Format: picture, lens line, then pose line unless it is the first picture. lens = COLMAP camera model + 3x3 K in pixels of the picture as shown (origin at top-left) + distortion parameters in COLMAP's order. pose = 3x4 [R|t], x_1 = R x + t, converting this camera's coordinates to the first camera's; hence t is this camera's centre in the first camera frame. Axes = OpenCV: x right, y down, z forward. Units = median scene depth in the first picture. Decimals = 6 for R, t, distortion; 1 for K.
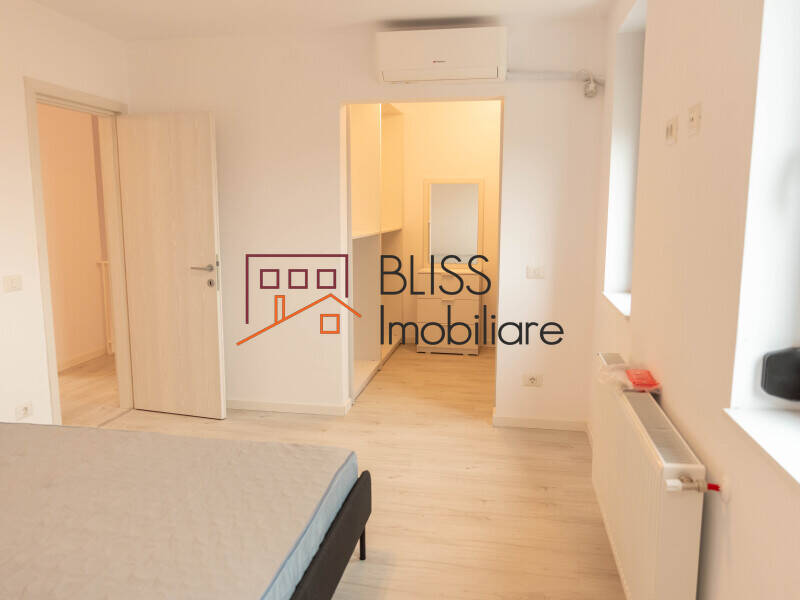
lens RADIAL K [[639.7, 0, 400.0], [0, 639.7, 300.0], [0, 0, 1]] dist [0.001613, 0.001257]
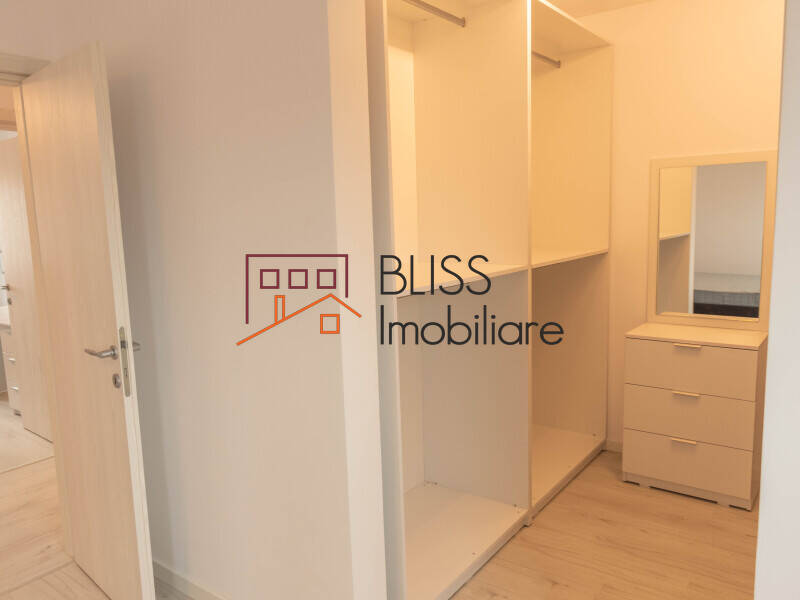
lens RADIAL K [[595.6, 0, 400.0], [0, 595.6, 300.0], [0, 0, 1]] dist [0.004287, 0.002119]
pose [[0.887668, 0.031744, -0.459389, 0.100898], [-0.029929, 0.999489, 0.011233, -0.083241], [0.459511, 0.003778, 0.888164, 0.542682]]
